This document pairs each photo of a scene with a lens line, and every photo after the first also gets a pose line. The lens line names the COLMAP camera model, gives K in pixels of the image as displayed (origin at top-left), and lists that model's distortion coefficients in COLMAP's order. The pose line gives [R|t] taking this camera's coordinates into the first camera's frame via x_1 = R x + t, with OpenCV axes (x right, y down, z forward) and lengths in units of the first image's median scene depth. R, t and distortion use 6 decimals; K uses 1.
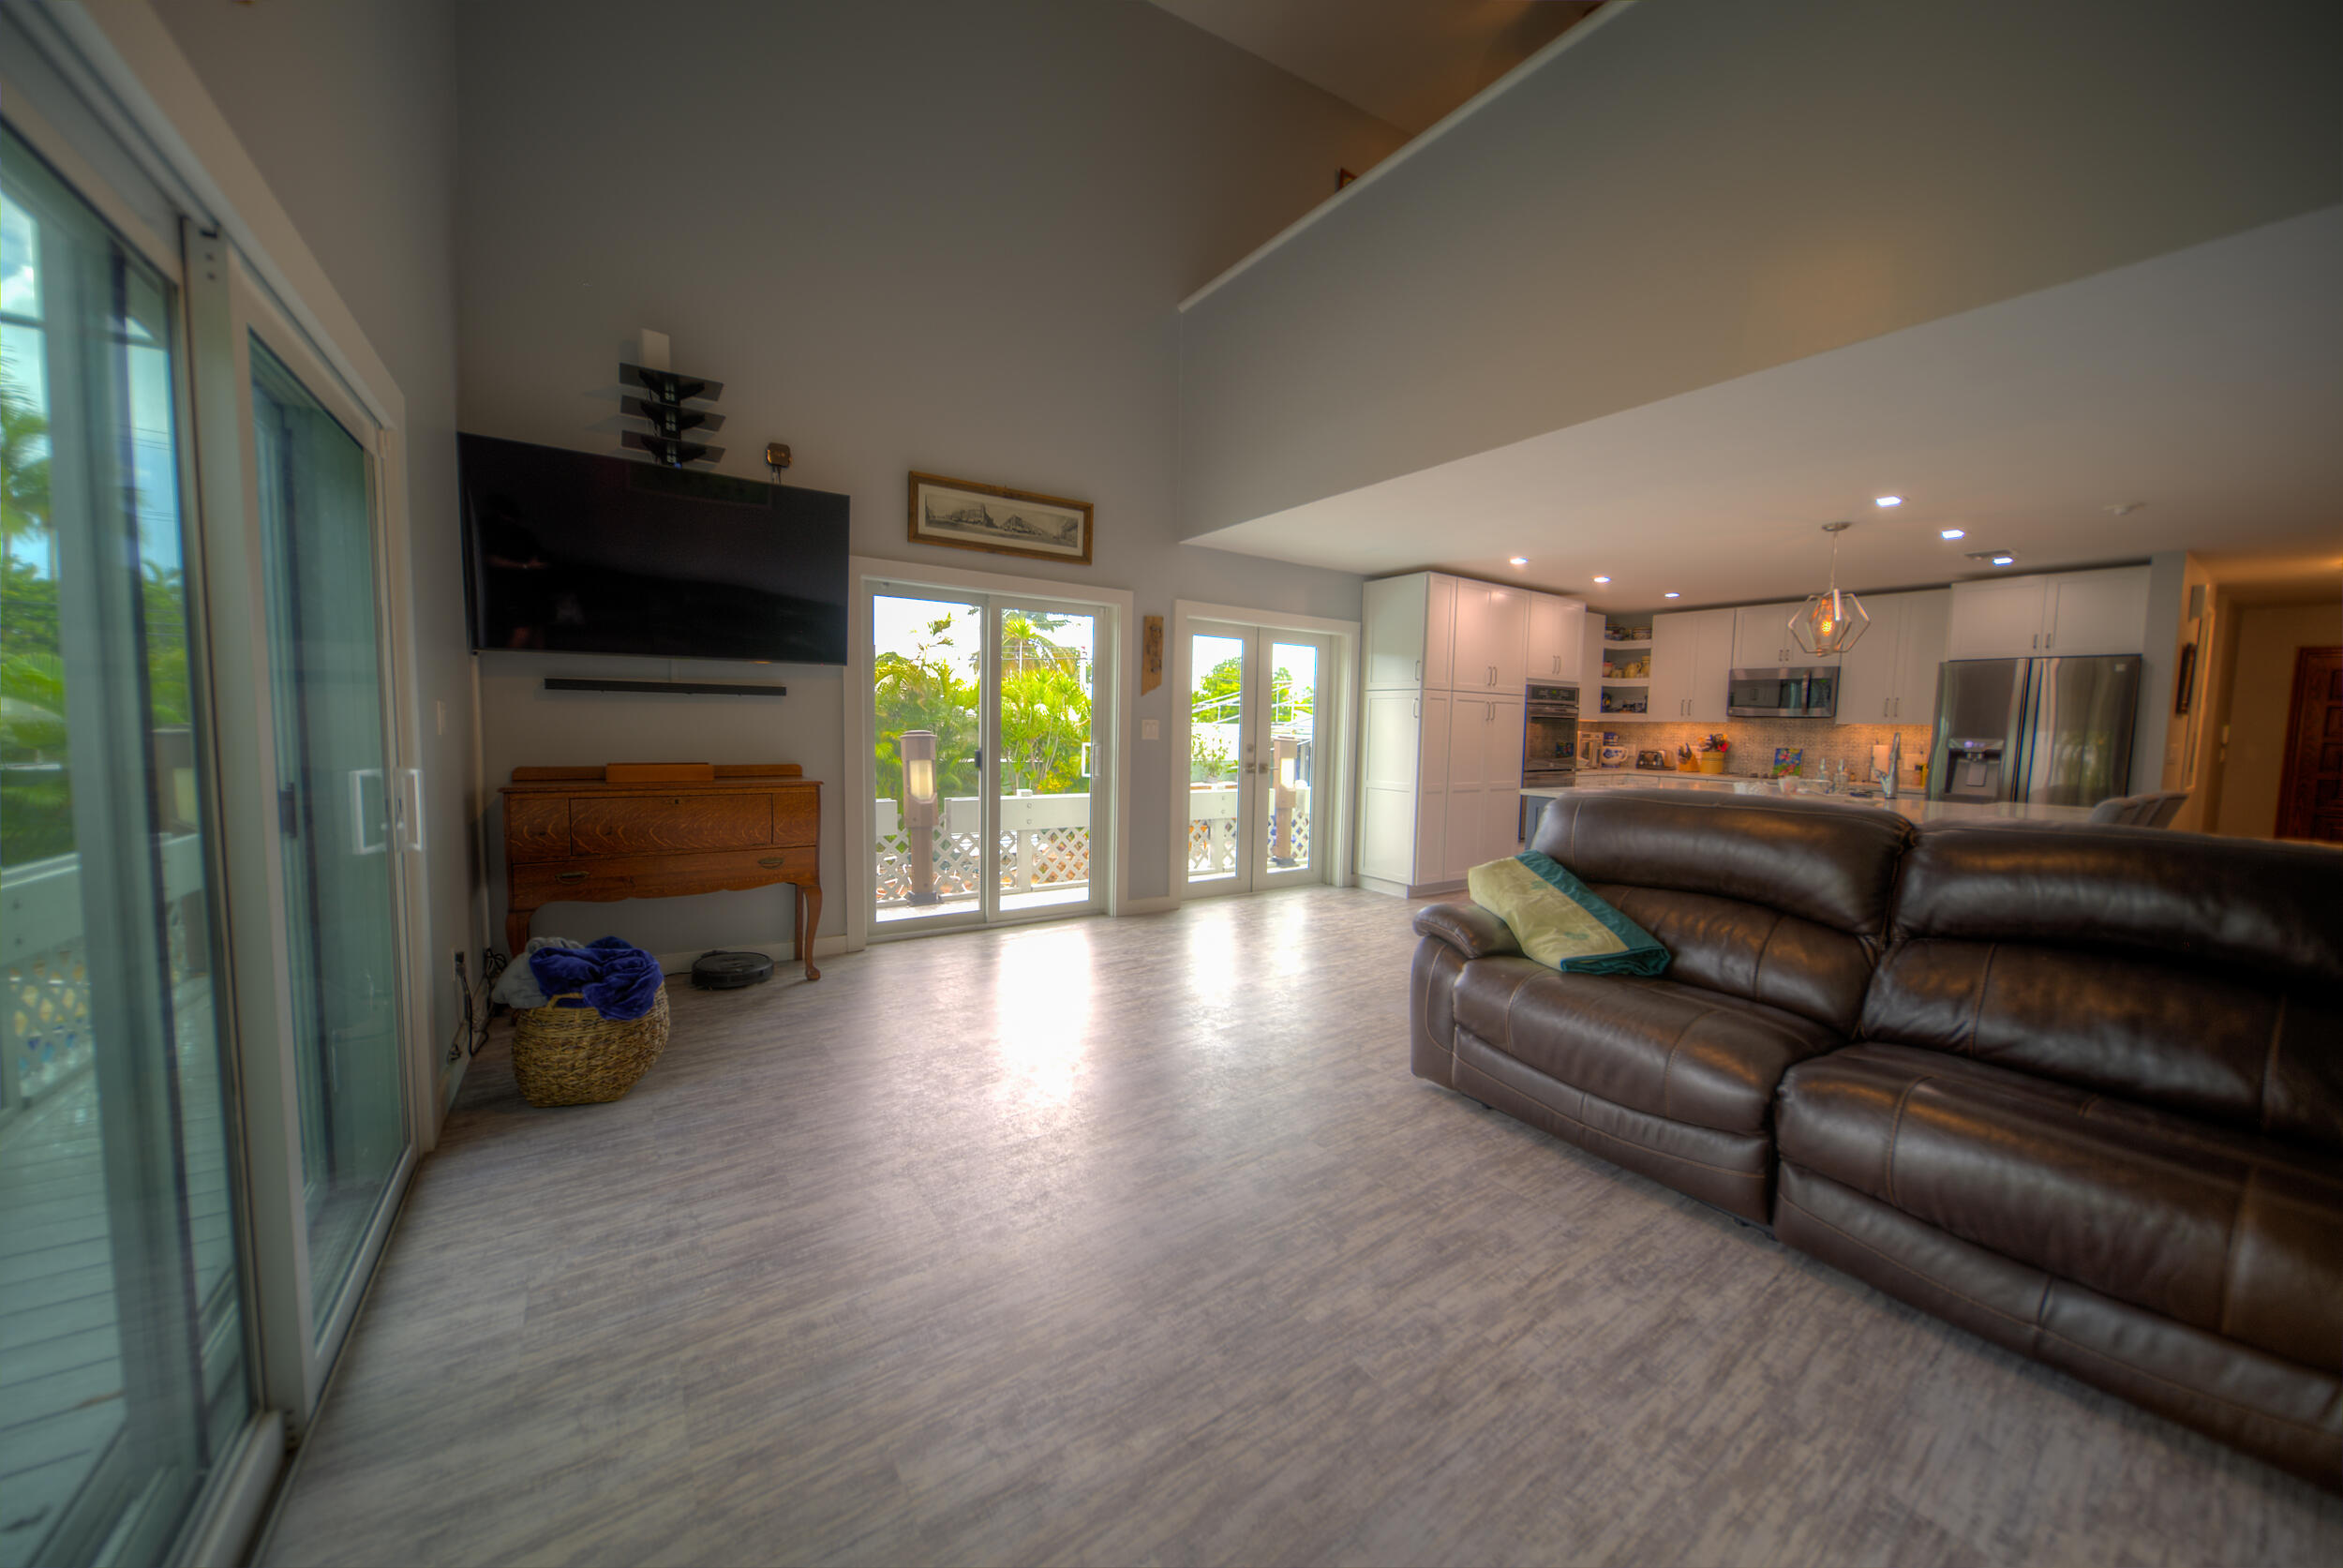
lens RADIAL K [[818.2, 0, 1174.5], [0, 818.2, 788.6], [0, 0, 1]] dist [-0.001730, -0.000283]
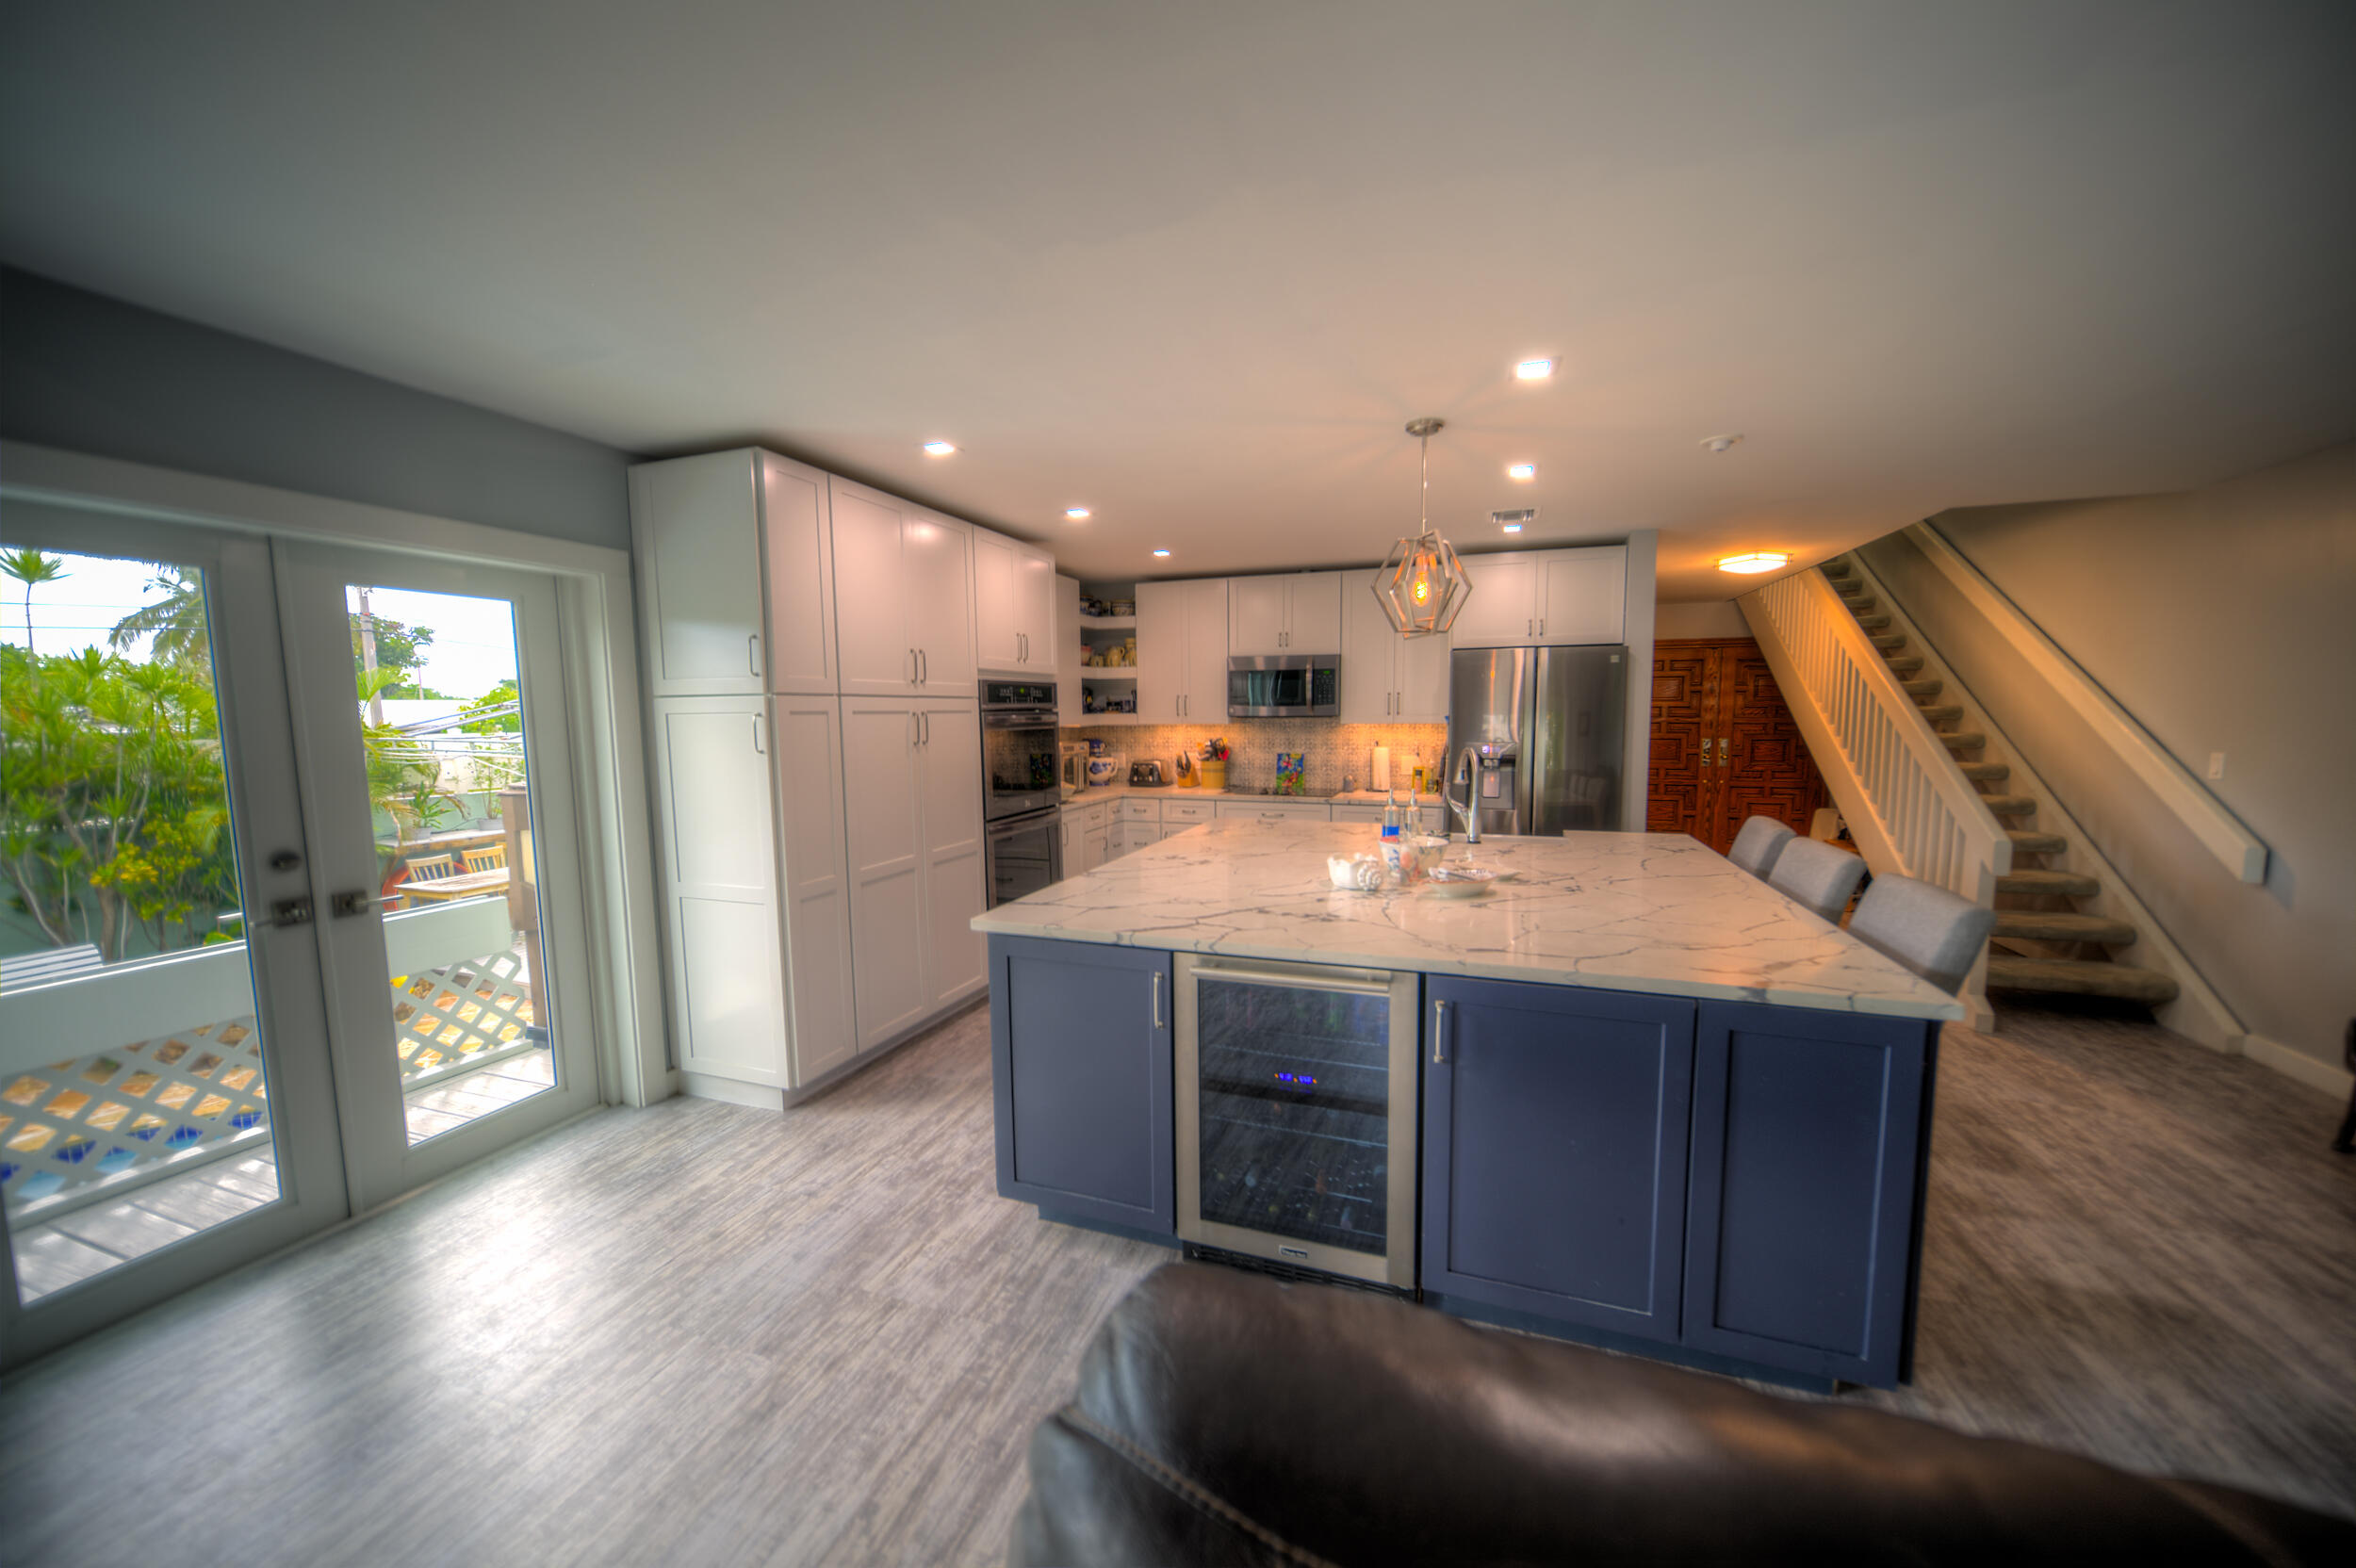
lens RADIAL K [[822.7, 0, 1181.0], [0, 822.7, 788.6], [0, 0, 1]] dist [-0.001730, -0.000283]
pose [[0.812760, -0.085256, 0.576327, 0.190060], [0.074663, 0.996320, 0.042093, -0.060104], [-0.577795, 0.008819, 0.816134, 0.408400]]
